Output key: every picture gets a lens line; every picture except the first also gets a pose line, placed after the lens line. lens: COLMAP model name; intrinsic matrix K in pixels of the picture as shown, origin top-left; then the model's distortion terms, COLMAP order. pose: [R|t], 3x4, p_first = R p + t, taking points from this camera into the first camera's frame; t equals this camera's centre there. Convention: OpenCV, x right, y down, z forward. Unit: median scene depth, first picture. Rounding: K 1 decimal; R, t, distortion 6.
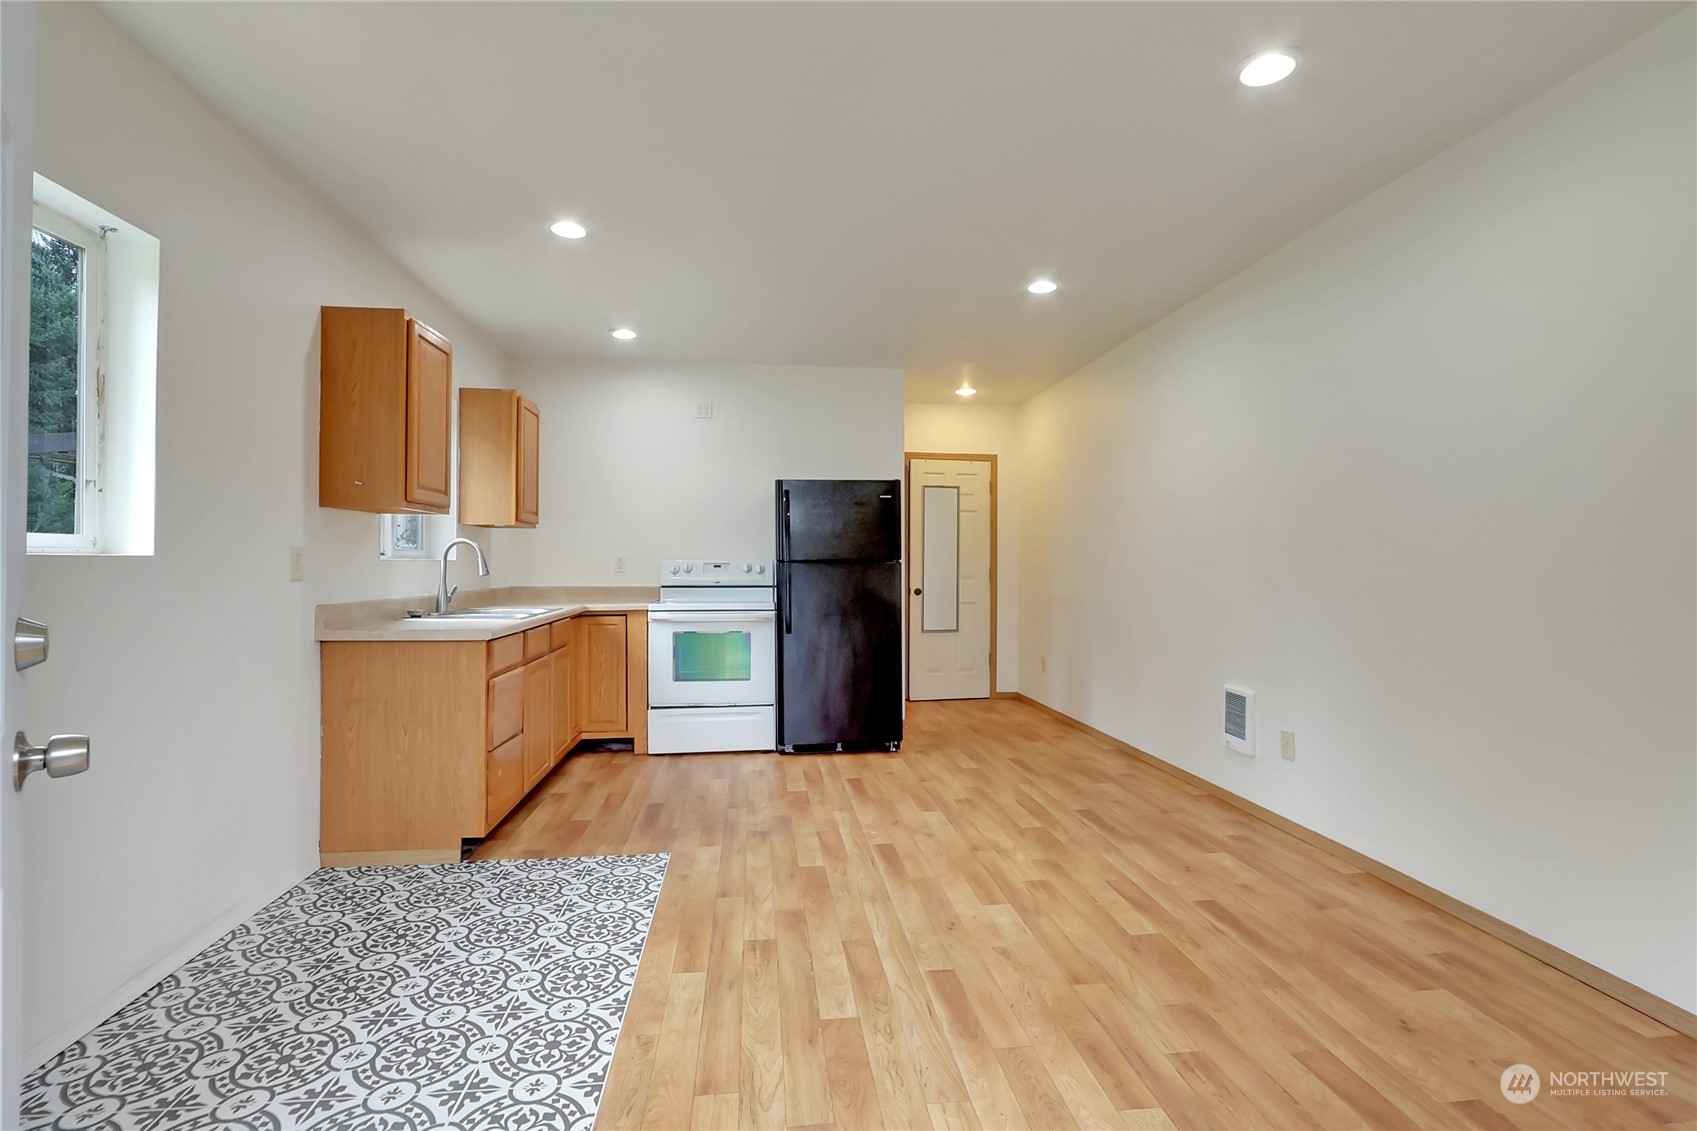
lens RADIAL K [[782.2, 0, 847.9], [0, 782.2, 562.5], [0, 0, 1]] dist [-0.016983, 0.002436]
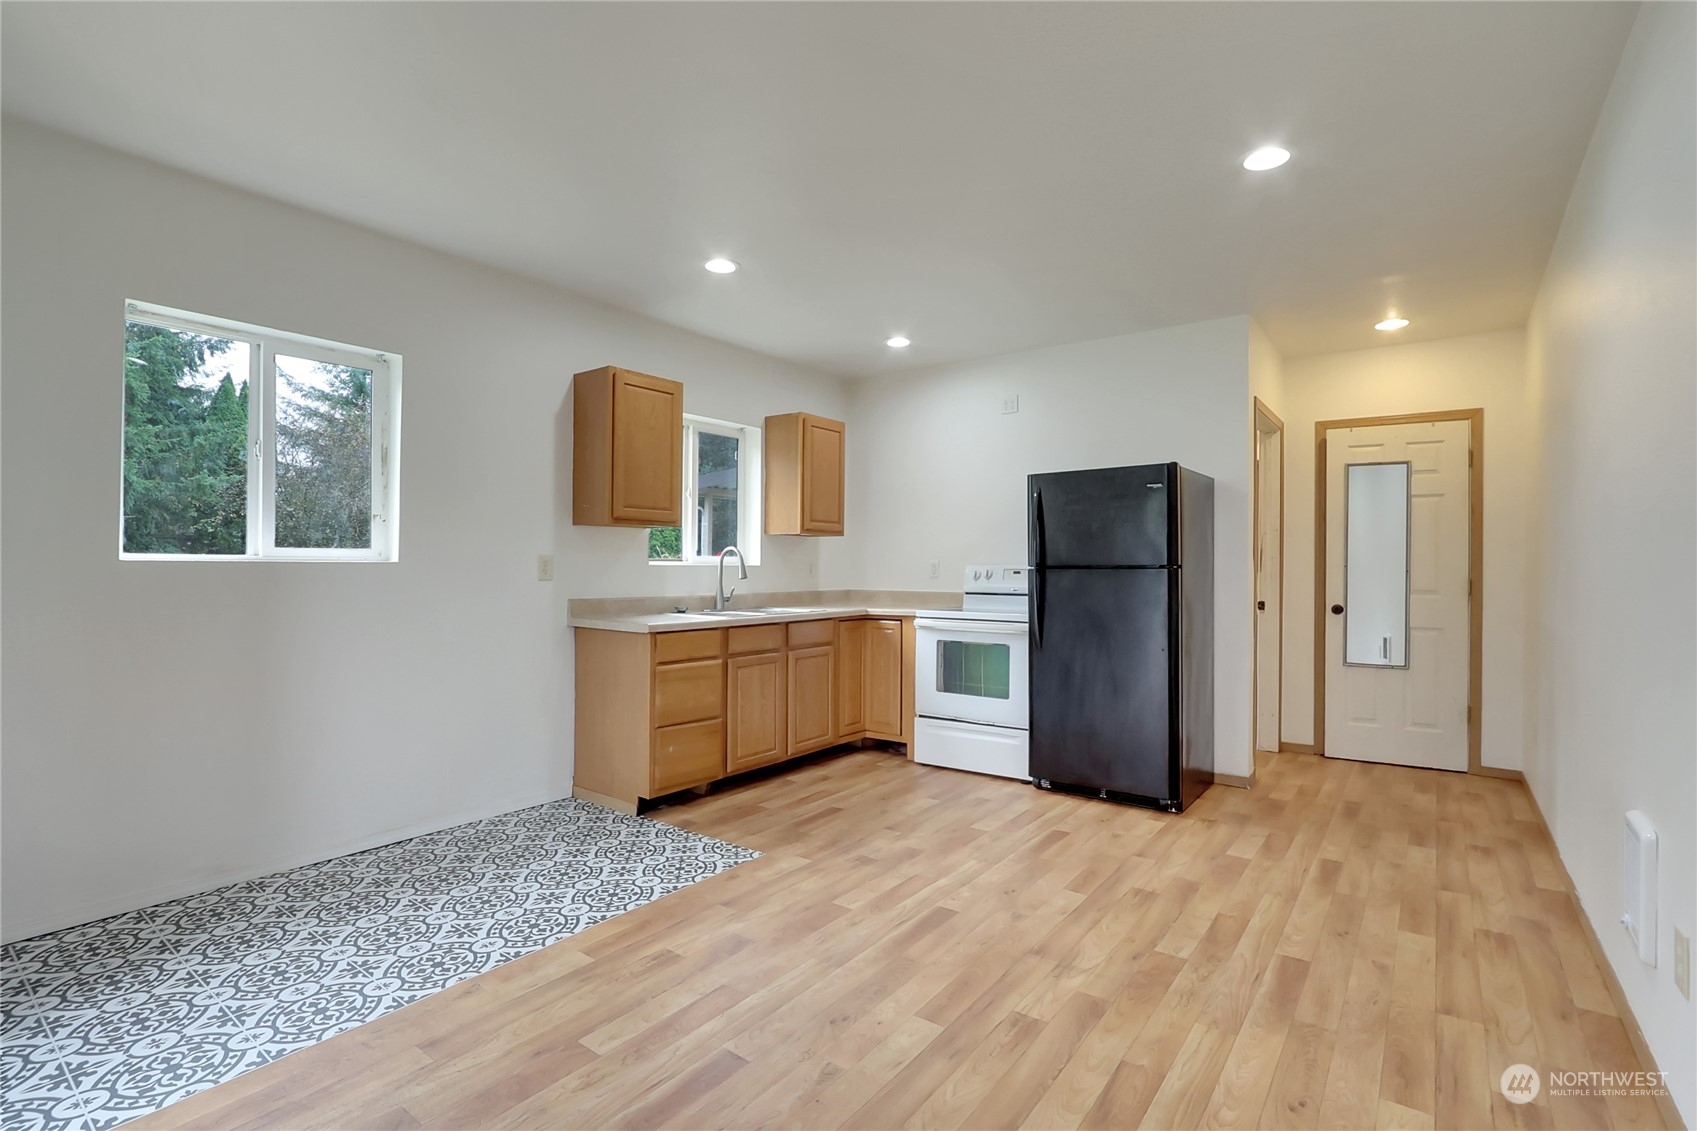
lens RADIAL K [[782.2, 0, 847.9], [0, 782.2, 562.5], [0, 0, 1]] dist [-0.016983, 0.002436]
pose [[0.723745, -0.002397, -0.690063, 0.494110], [-0.002968, 0.999974, -0.006586, -0.000663], [0.690061, 0.006815, 0.723719, 0.299725]]
